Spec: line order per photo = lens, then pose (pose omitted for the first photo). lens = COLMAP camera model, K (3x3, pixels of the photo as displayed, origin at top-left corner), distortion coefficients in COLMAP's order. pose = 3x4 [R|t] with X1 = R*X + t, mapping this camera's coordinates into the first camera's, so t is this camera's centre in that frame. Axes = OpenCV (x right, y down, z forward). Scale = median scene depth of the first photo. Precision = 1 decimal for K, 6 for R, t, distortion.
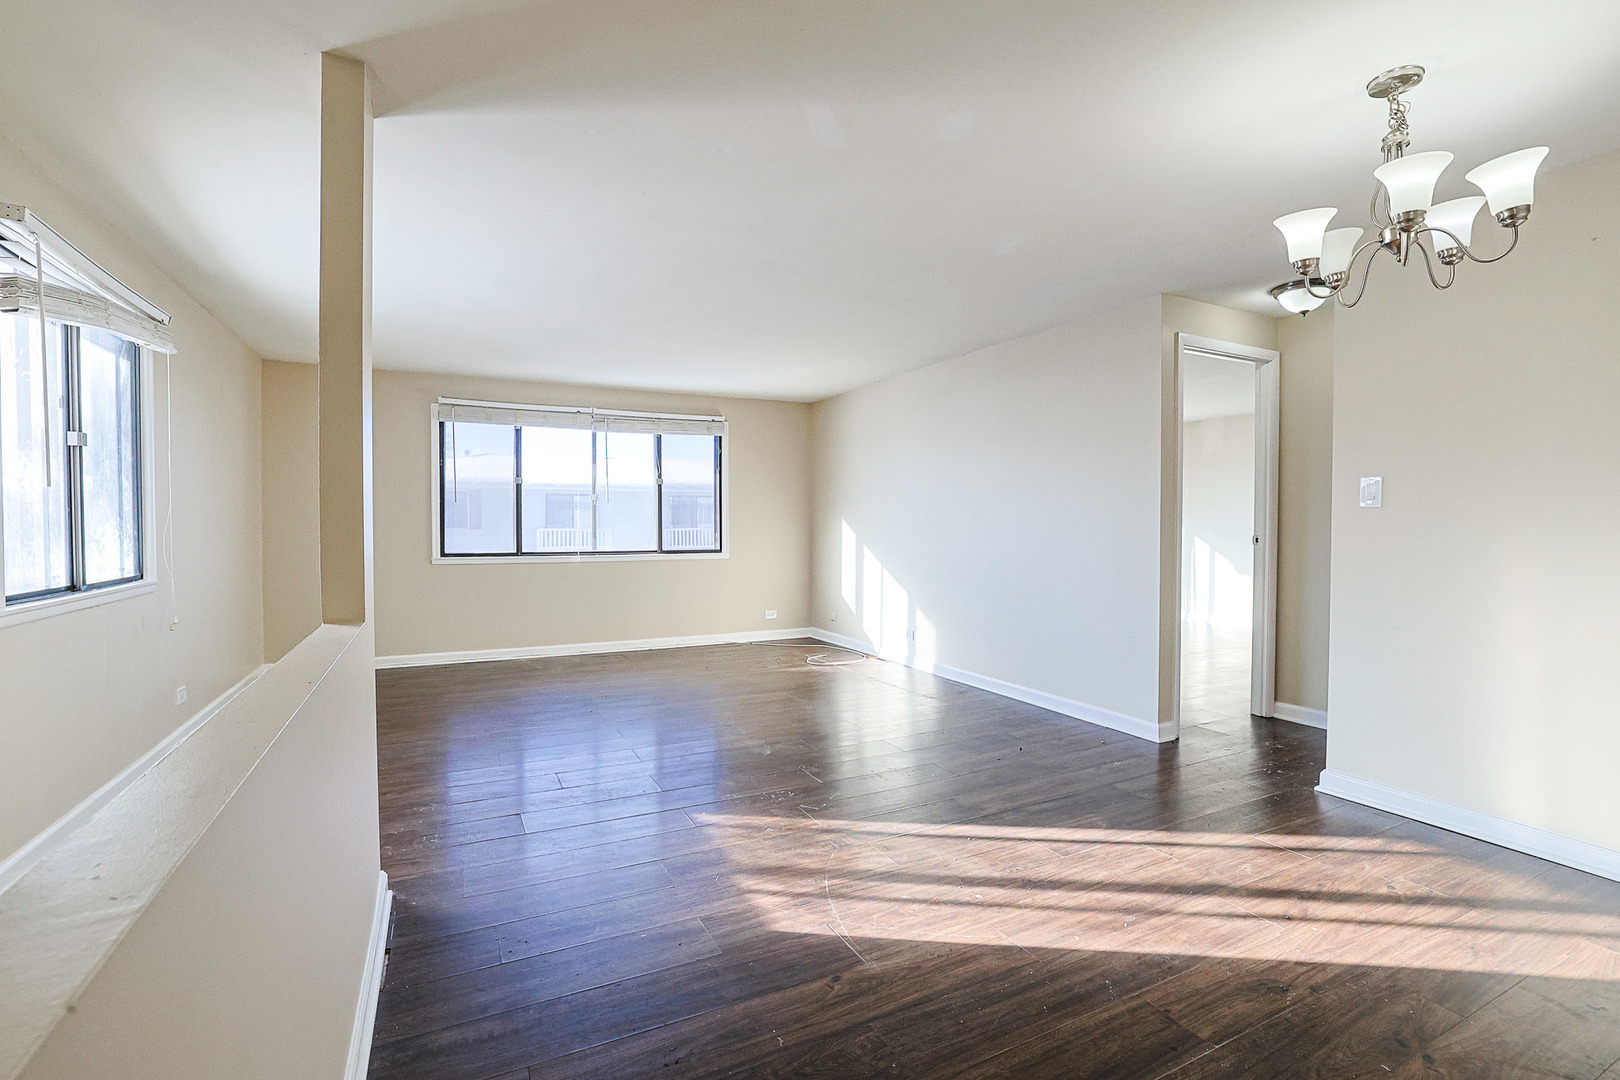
lens RADIAL K [[737.6, 0, 808.9], [0, 737.6, 547.0], [0, 0, 1]] dist [-0.035416, 0.004448]
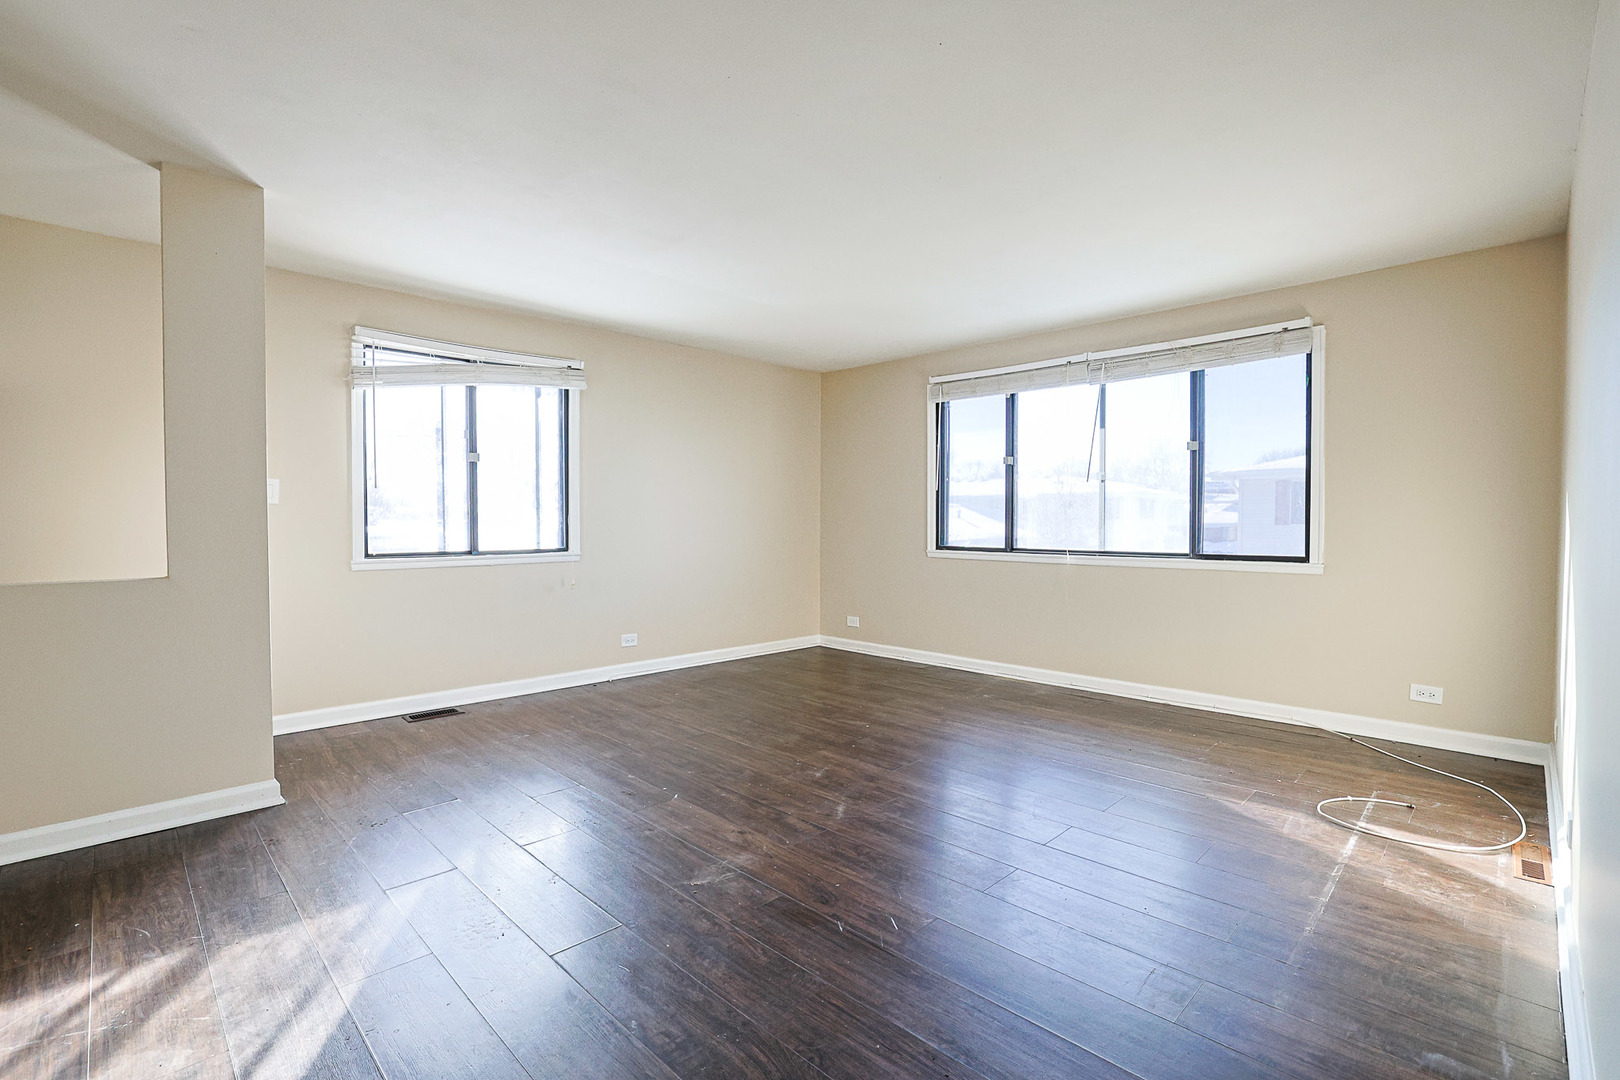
lens RADIAL K [[737.6, 0, 816.2], [0, 737.6, 535.3], [0, 0, 1]] dist [-0.035416, 0.004448]
pose [[0.318253, 0.017852, -0.947838, 0.334752], [-0.029468, 0.999526, 0.008931, -0.007997], [0.947548, 0.025089, 0.318628, 0.558825]]
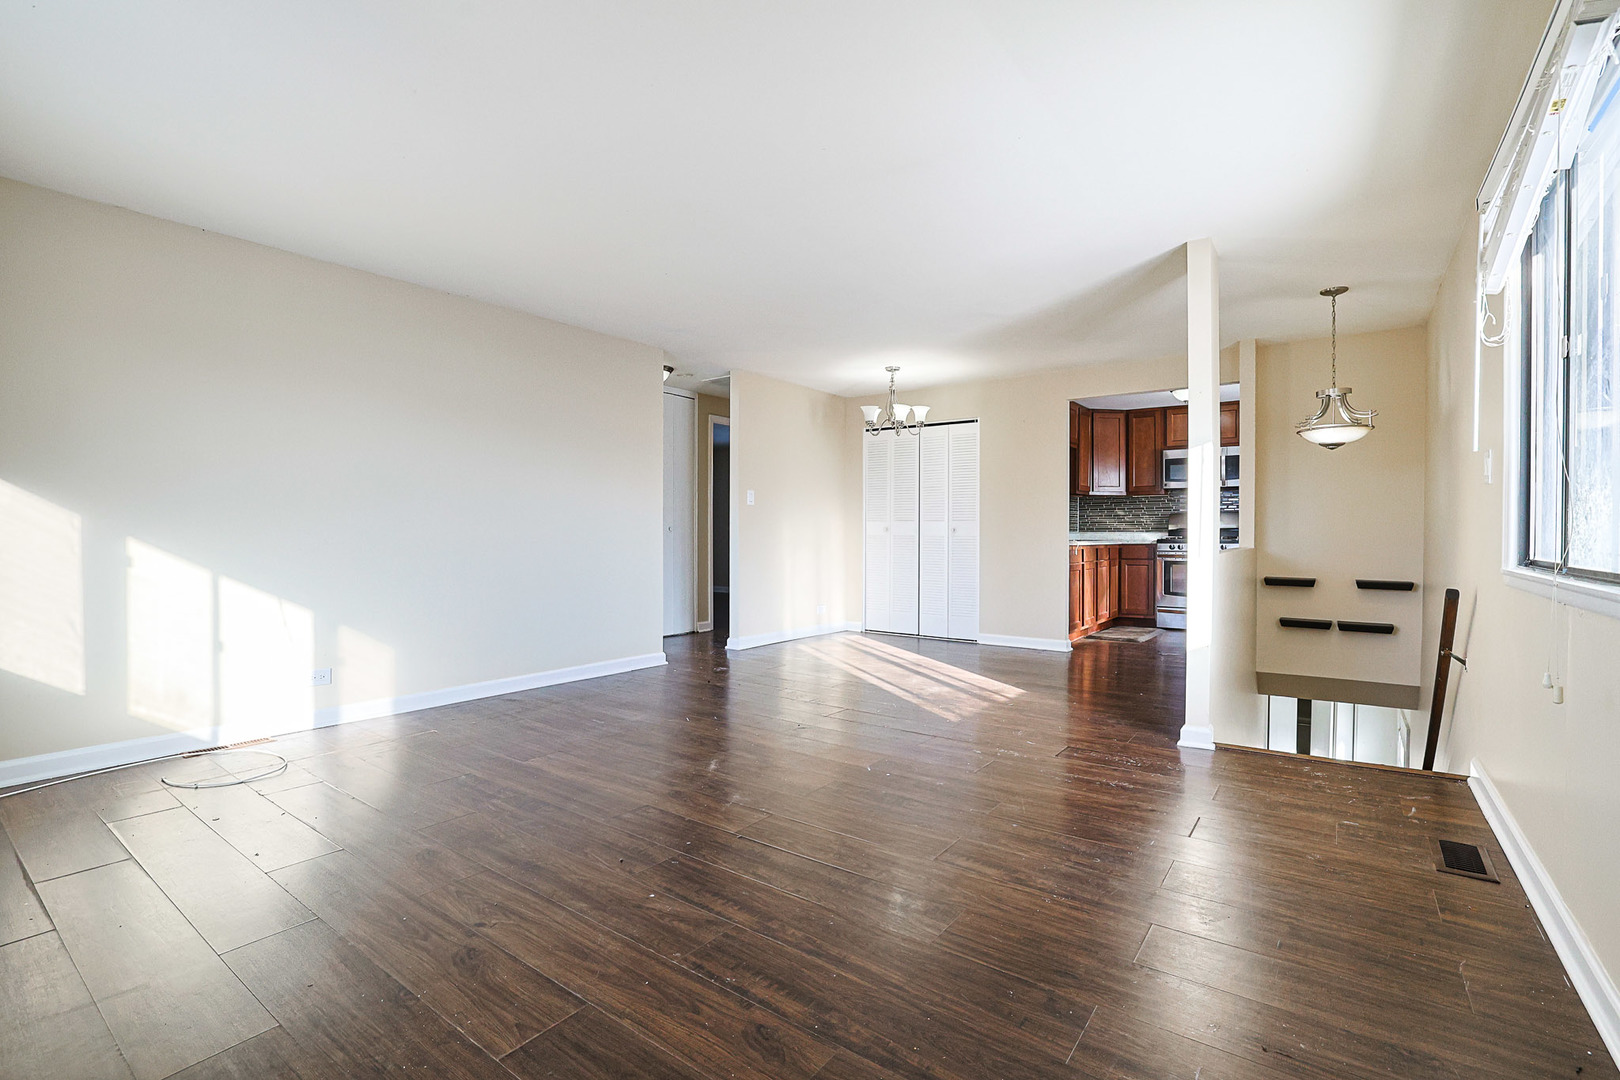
lens RADIAL K [[737.6, 0, 807.8], [0, 737.6, 536.4], [0, 0, 1]] dist [-0.035416, 0.004448]
pose [[-0.449214, -0.007559, 0.893392, -0.597253], [0.025485, 0.999449, 0.021271, -0.003462], [-0.893061, 0.032324, -0.448774, 0.896181]]
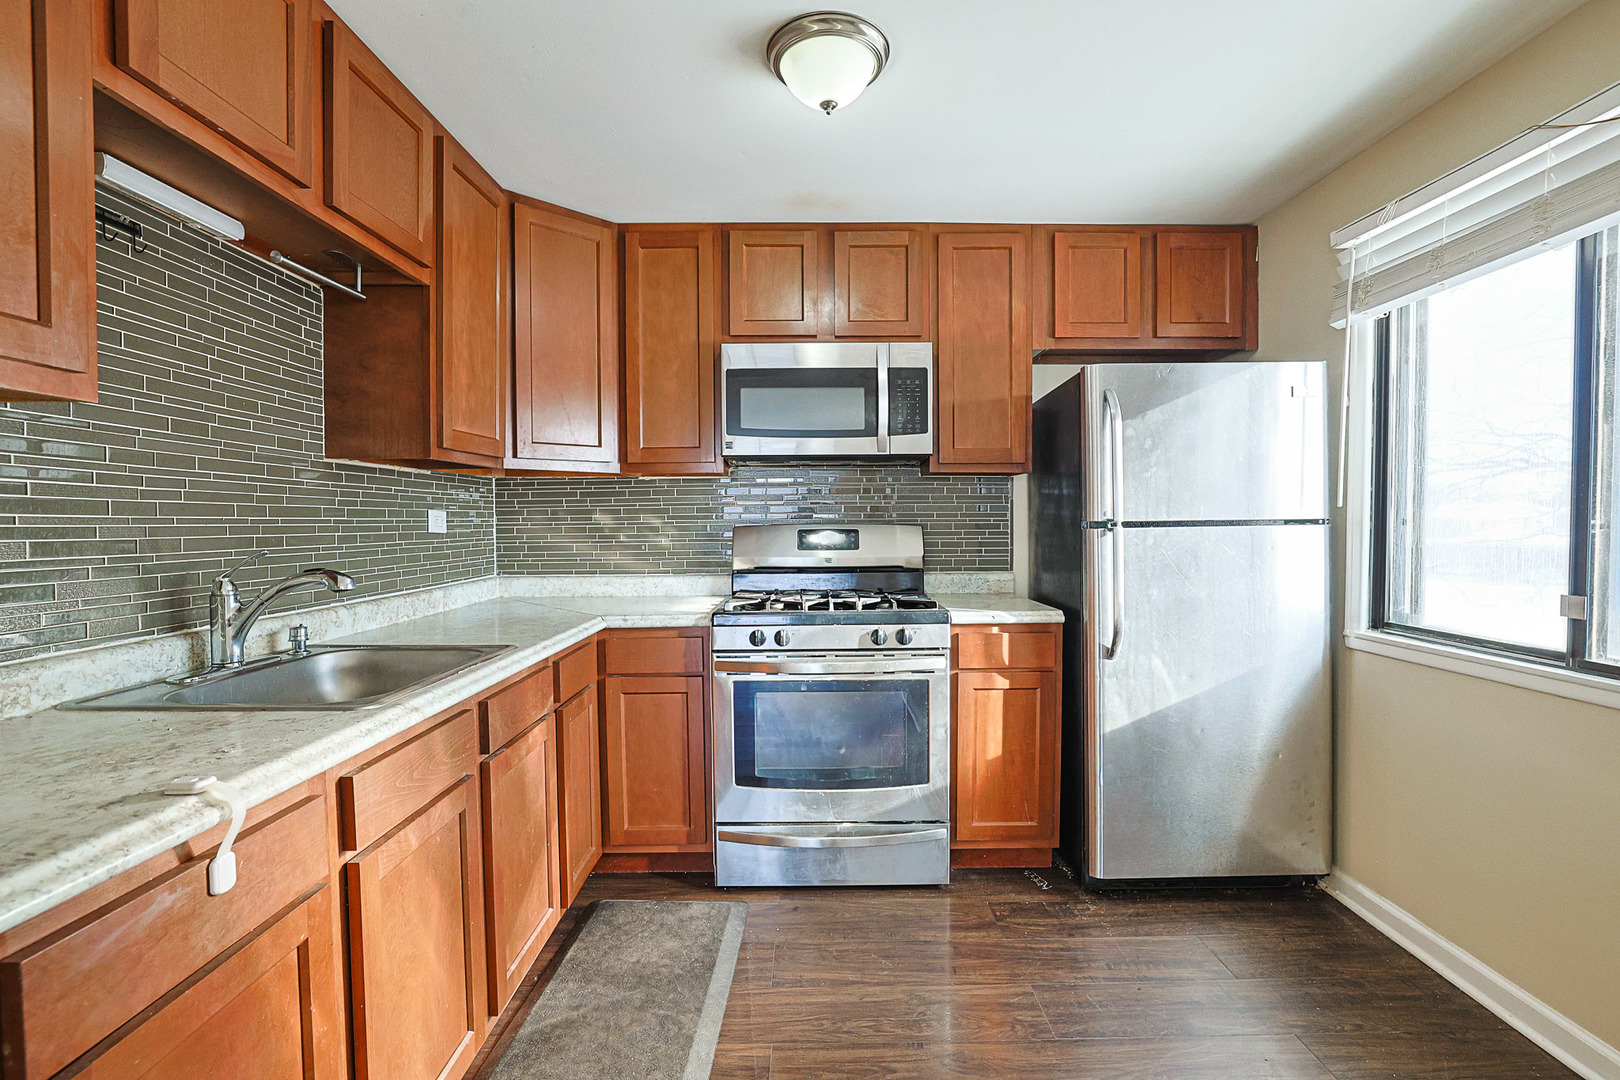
lens RADIAL K [[737.6, 0, 812.6], [0, 737.6, 538.7], [0, 0, 1]] dist [-0.035416, 0.004448]
pose [[-0.899427, -0.006946, 0.437015, 0.027263], [0.016737, 0.998593, 0.050317, -0.015729], [-0.436750, 0.052571, -0.898046, 0.136973]]
